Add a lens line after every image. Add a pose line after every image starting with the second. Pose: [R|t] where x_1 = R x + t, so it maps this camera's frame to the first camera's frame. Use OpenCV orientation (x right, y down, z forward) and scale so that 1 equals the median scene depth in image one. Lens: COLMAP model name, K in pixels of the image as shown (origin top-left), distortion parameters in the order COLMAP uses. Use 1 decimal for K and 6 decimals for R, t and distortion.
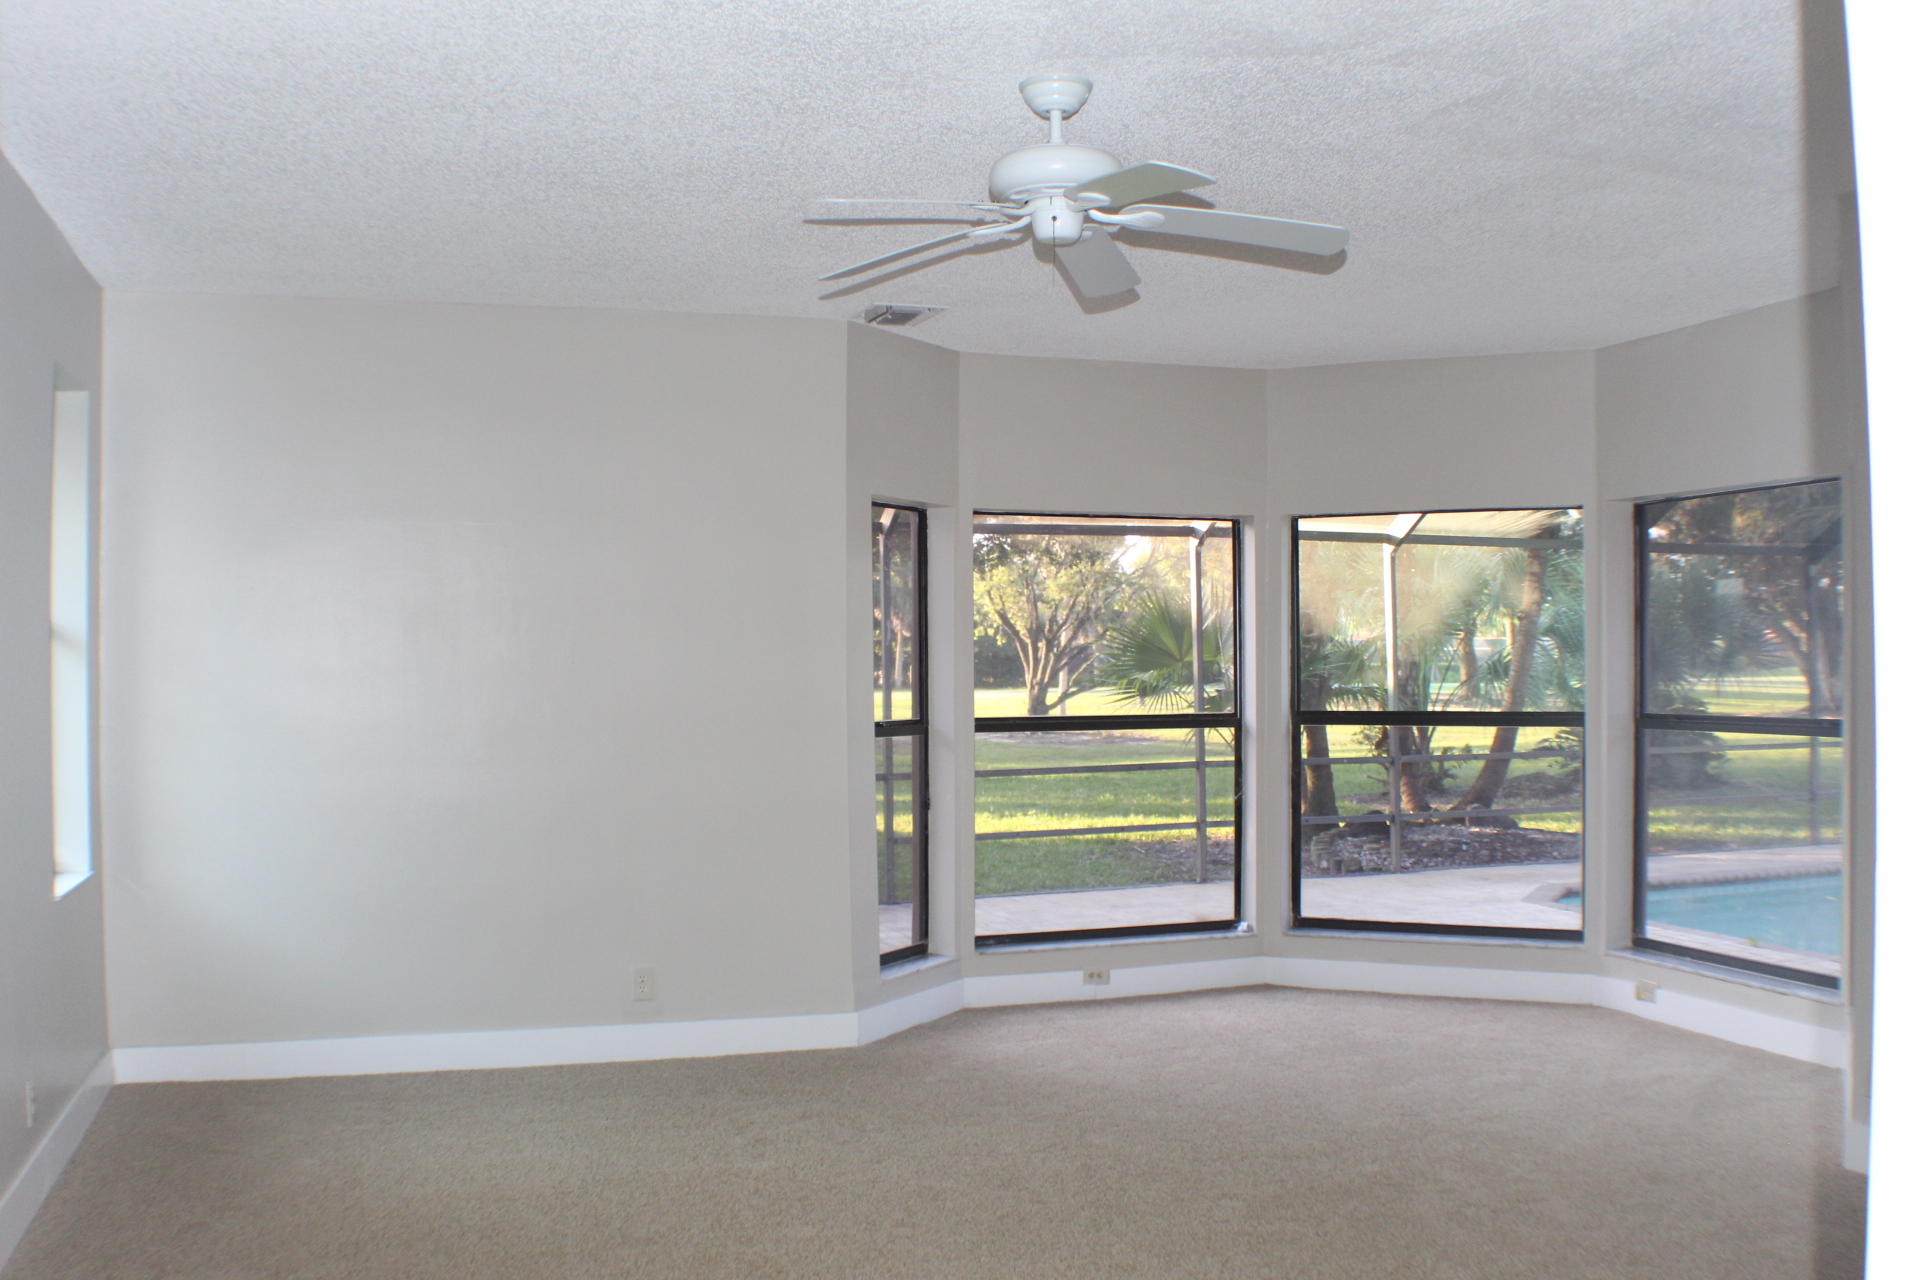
lens RADIAL K [[1792.8, 0, 960.0], [0, 1792.8, 640.0], [0, 0, 1]] dist [-0.213604, 0.139994]
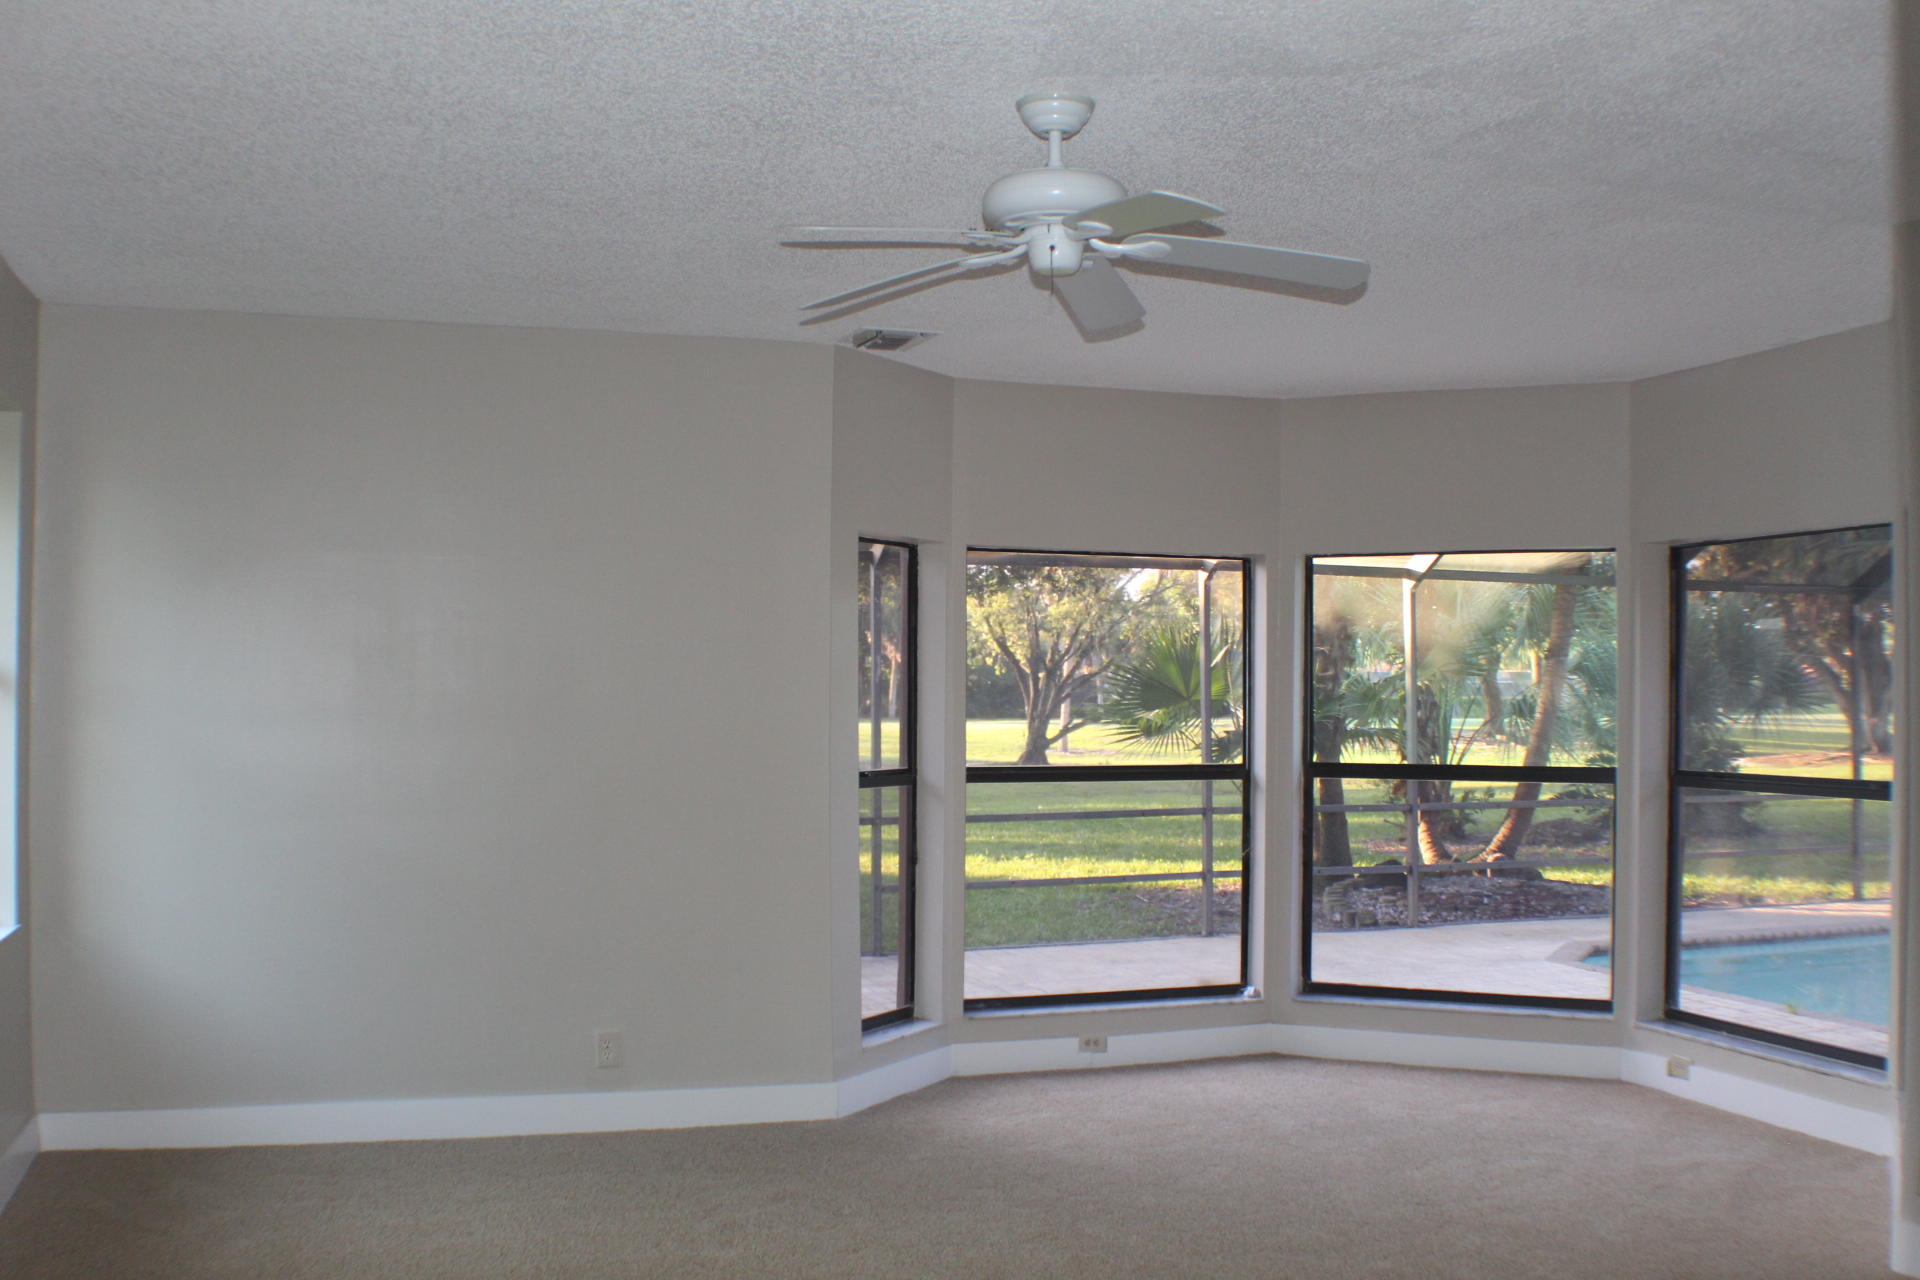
lens RADIAL K [[1884.1, 0, 960.0], [0, 1884.1, 640.0], [0, 0, 1]] dist [-0.210878, 0.148285]
pose [[0.999936, 0.011245, 0.001292, 0.003735], [-0.011224, 0.999829, -0.014693, -0.010862], [-0.001457, 0.014677, 0.999891, 0.015431]]
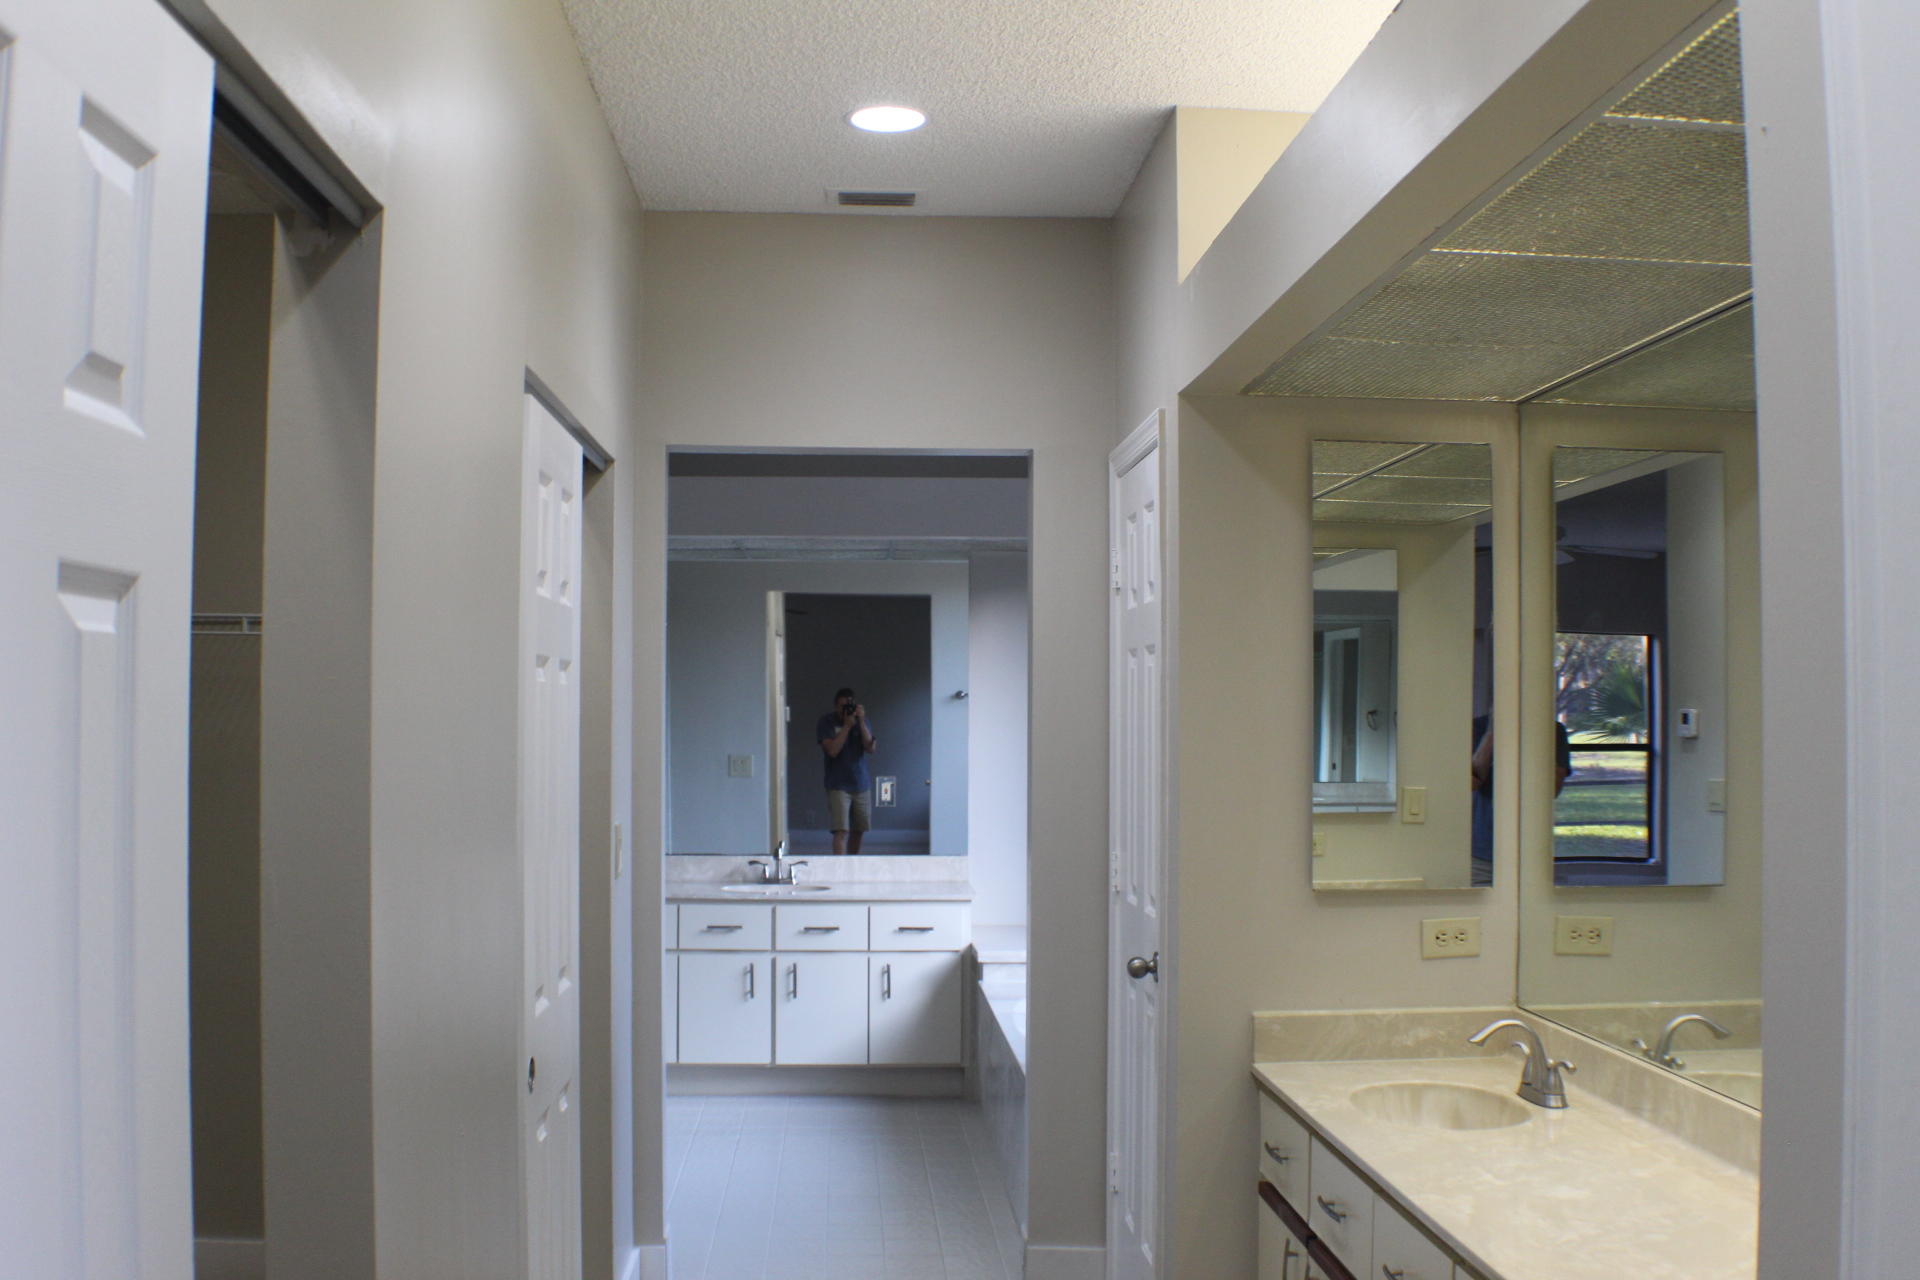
lens RADIAL K [[1884.1, 0, 960.0], [0, 1884.1, 640.0], [0, 0, 1]] dist [-0.210878, 0.148285]
pose [[0.966855, -0.000103, -0.255326, -0.055629], [-0.005428, 0.999766, -0.020957, -0.023487], [0.255269, 0.021649, 0.966628, -1.244449]]
